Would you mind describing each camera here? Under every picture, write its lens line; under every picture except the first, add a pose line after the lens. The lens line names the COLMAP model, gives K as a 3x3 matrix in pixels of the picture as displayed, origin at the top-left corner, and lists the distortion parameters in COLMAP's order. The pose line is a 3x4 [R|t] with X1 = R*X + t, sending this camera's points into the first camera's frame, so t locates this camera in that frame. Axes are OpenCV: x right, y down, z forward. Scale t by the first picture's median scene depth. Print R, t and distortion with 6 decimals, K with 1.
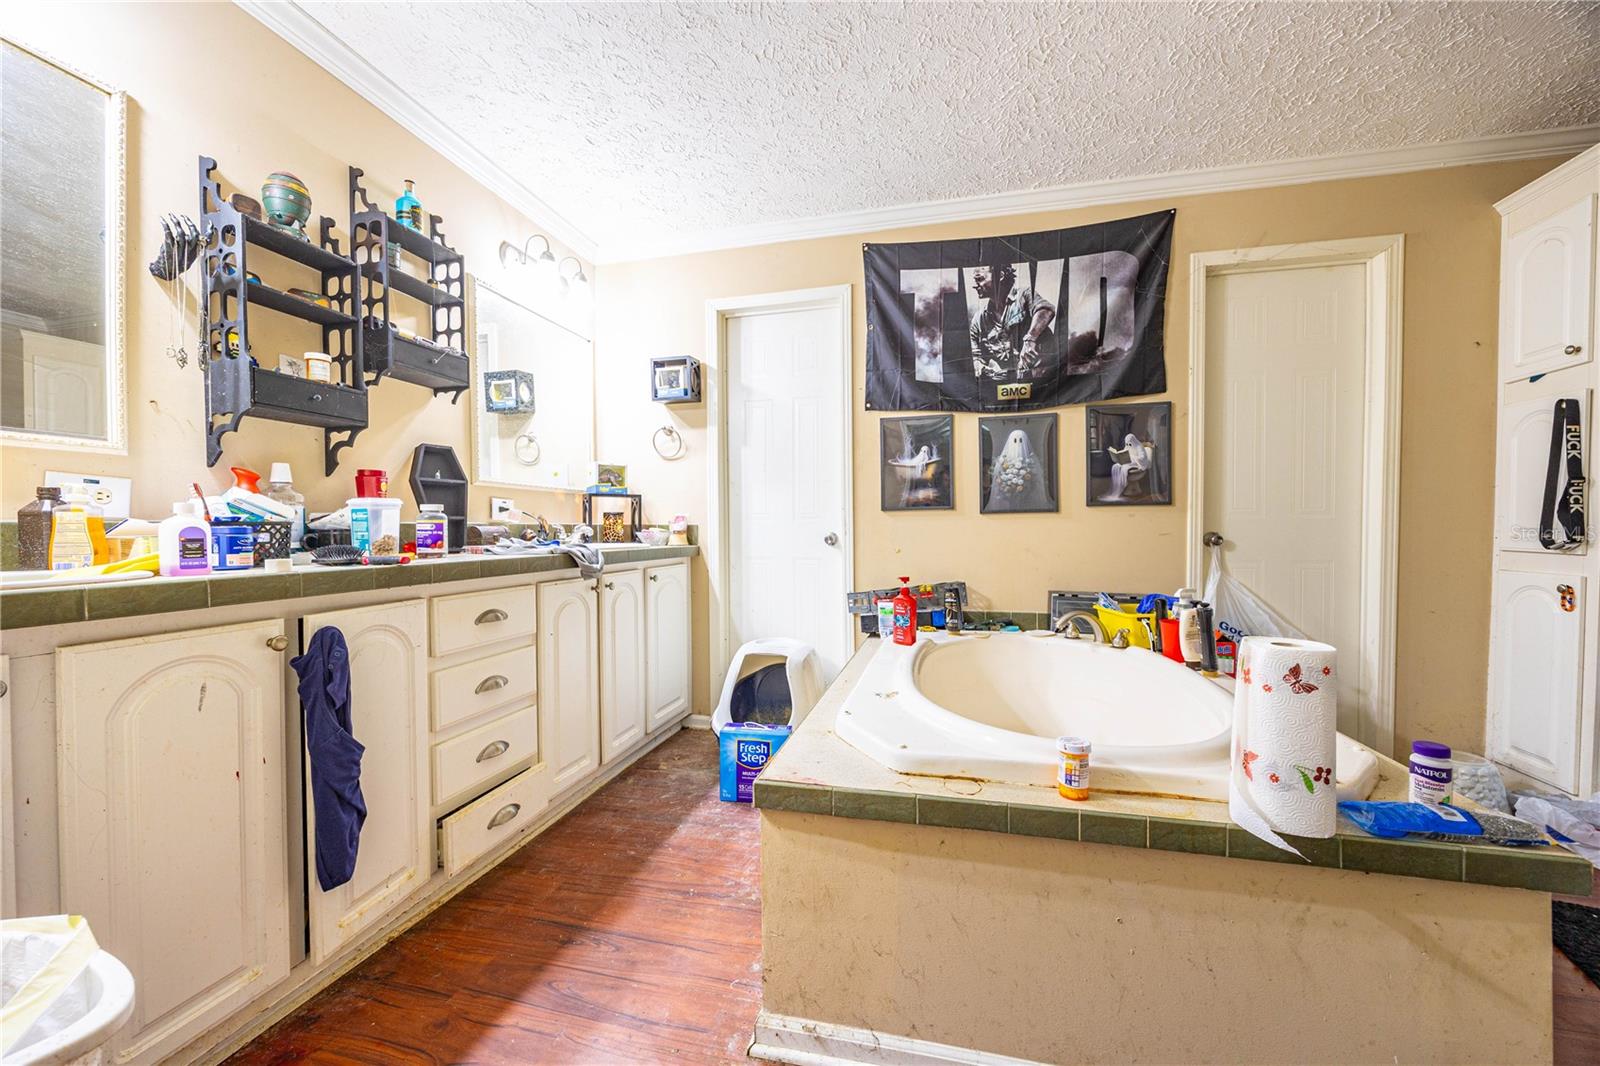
lens RADIAL K [[606.9, 0, 807.8], [0, 606.9, 536.9], [0, 0, 1]] dist [0.000525, -0.000116]
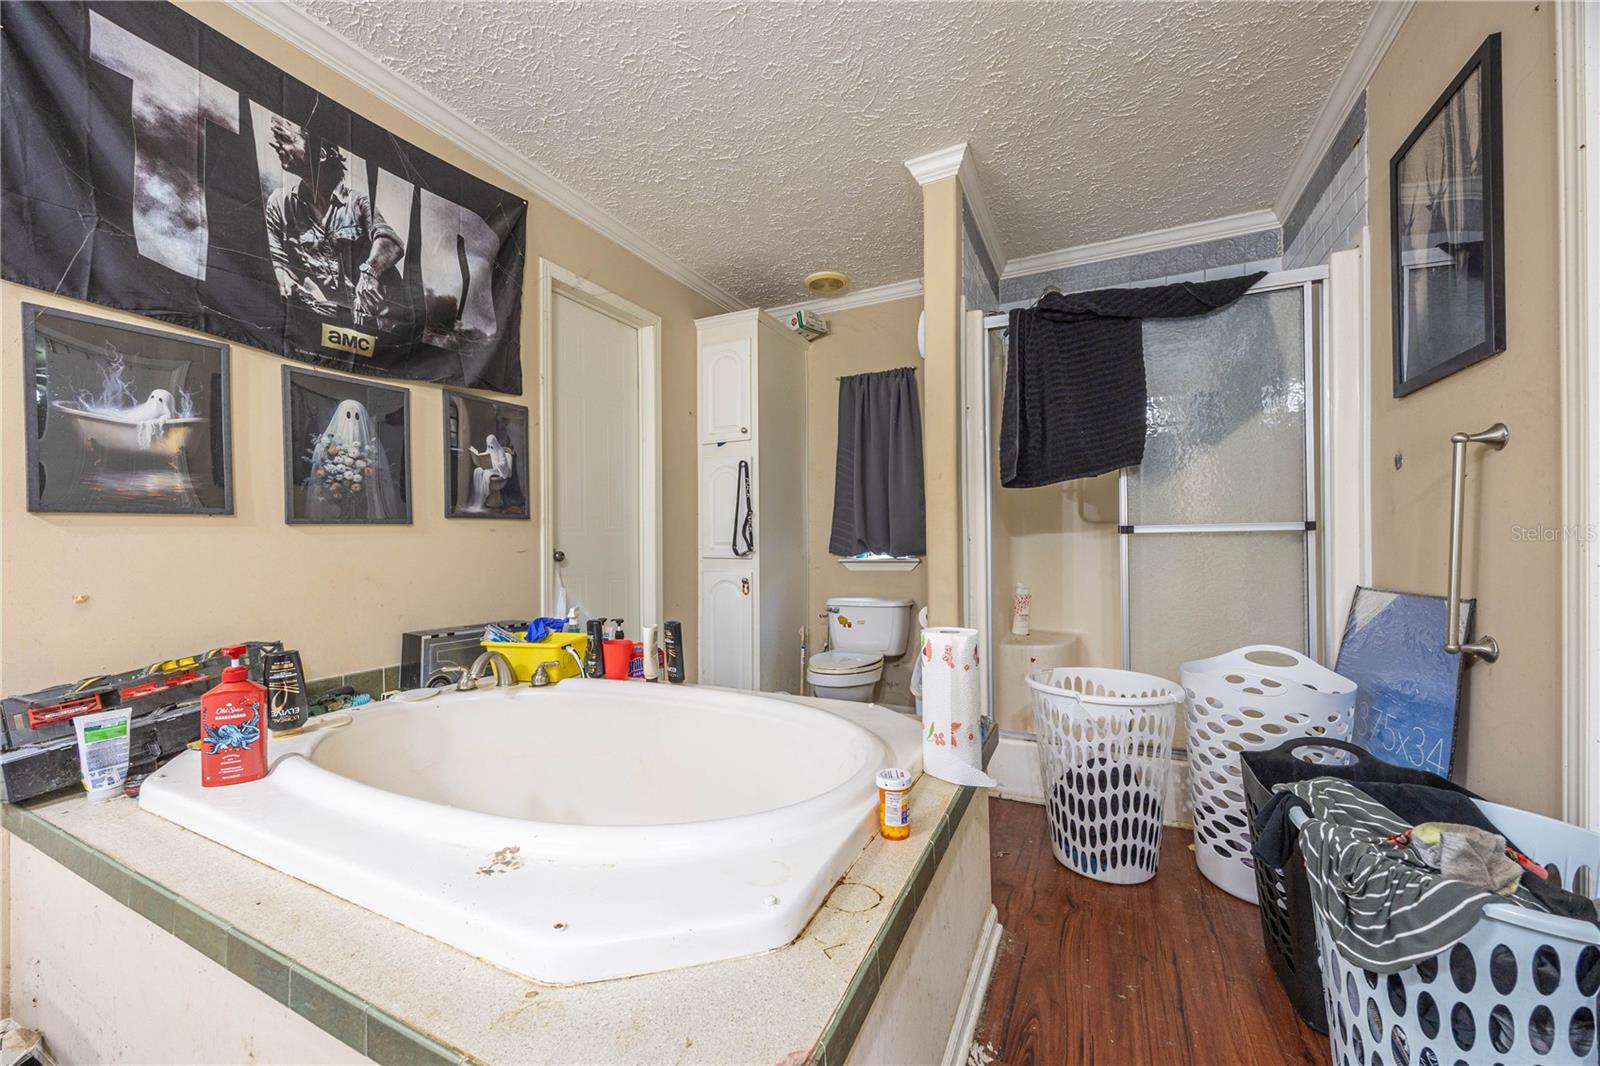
lens RADIAL K [[606.9, 0, 807.8], [0, 606.9, 536.9], [0, 0, 1]] dist [0.000525, -0.000116]
pose [[0.215815, 0.003379, 0.976429, -0.198988], [0.024030, 0.999673, -0.008770, -0.007560], [-0.976139, 0.025357, 0.215663, 0.374172]]
